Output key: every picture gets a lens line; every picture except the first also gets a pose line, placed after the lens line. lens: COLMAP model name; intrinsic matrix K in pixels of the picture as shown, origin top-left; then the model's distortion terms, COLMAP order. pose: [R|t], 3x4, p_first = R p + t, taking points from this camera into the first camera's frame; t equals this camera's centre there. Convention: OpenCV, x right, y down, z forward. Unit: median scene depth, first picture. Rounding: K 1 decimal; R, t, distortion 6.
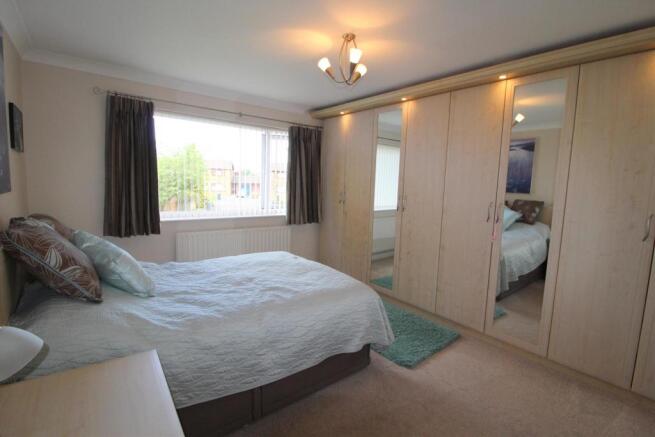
lens RADIAL K [[316.4, 0, 327.5], [0, 316.4, 218.5], [0, 0, 1]] dist [-0.014349, -0.000257]
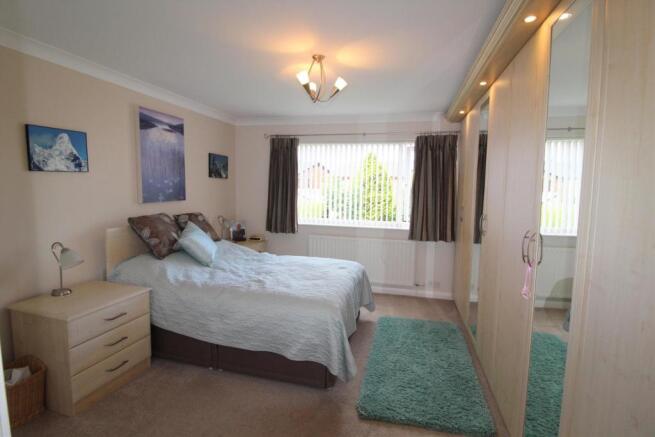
lens RADIAL K [[316.4, 0, 327.5], [0, 316.4, 218.5], [0, 0, 1]] dist [-0.014349, -0.000257]
pose [[0.595437, 0.058902, -0.801240, 0.643060], [-0.088261, 0.996068, 0.007634, -0.038128], [0.798539, 0.066172, 0.598295, 0.298802]]
